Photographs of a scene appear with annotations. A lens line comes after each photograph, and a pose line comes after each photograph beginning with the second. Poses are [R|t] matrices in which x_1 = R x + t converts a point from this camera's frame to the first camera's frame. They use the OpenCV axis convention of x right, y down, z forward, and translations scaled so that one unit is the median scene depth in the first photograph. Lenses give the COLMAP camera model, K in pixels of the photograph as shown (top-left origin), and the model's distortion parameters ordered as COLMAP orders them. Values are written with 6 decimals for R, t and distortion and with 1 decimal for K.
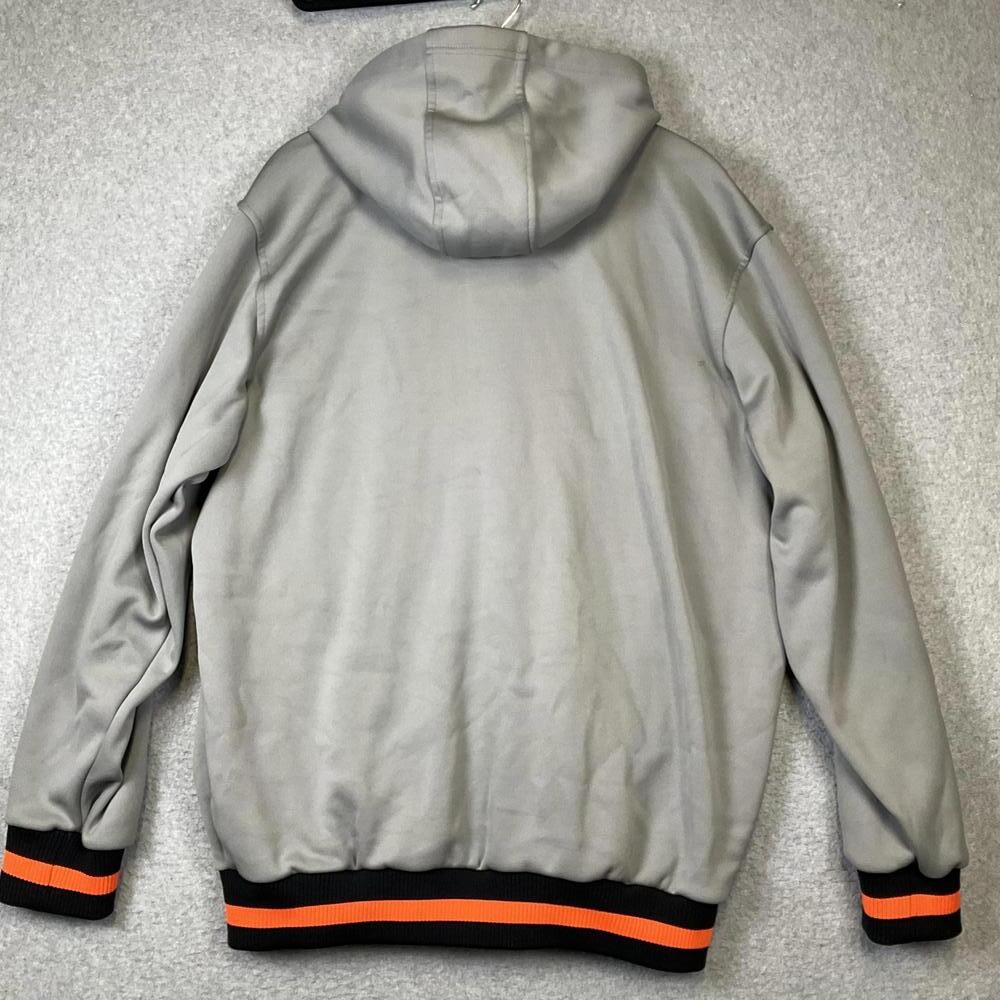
lens RADIAL K [[984.7, 0, 500.0], [0, 984.7, 500.0], [0, 0, 1]] dist [0.008316, -0.007332]
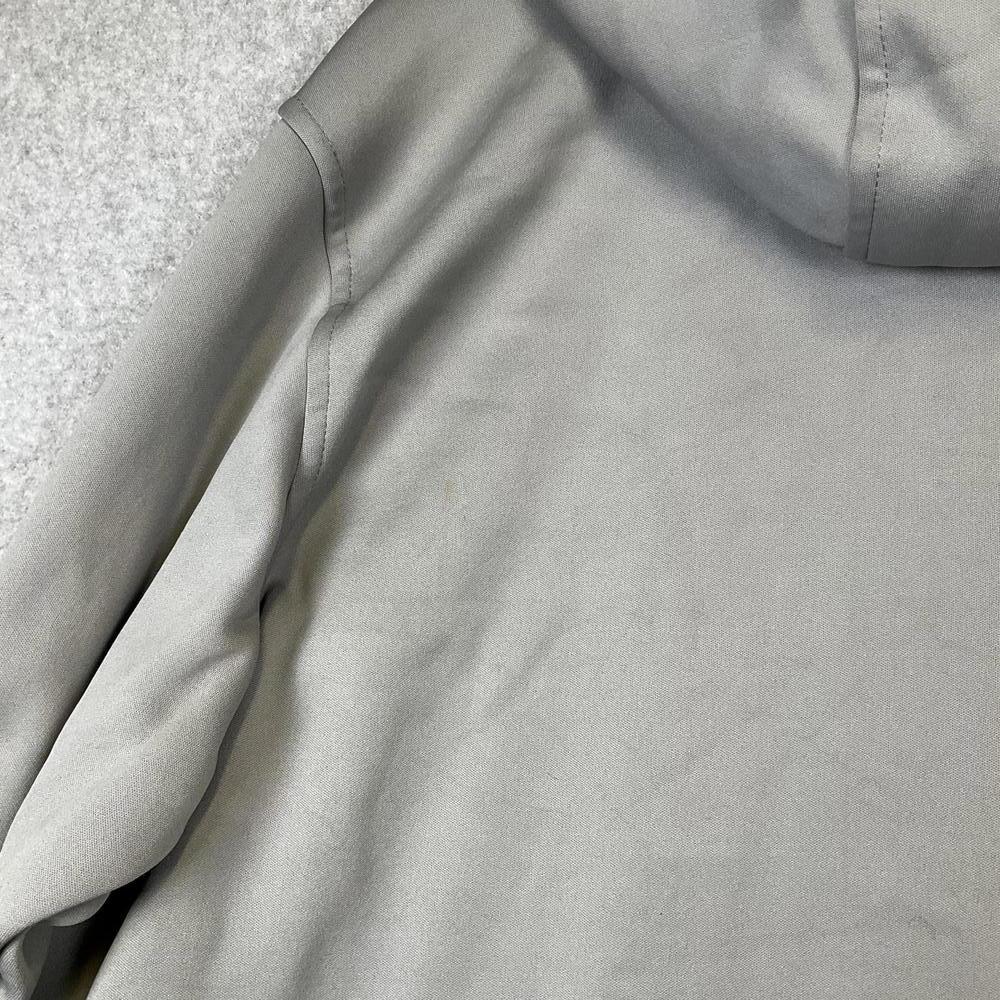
lens RADIAL K [[984.7, 0, 500.0], [0, 984.7, 500.0], [0, 0, 1]] dist [0.008316, -0.007332]
pose [[0.984378, 0.064594, -0.163794, -0.111990], [-0.070047, 0.997158, -0.027734, -0.145064], [0.161537, 0.038774, 0.986105, 0.636337]]
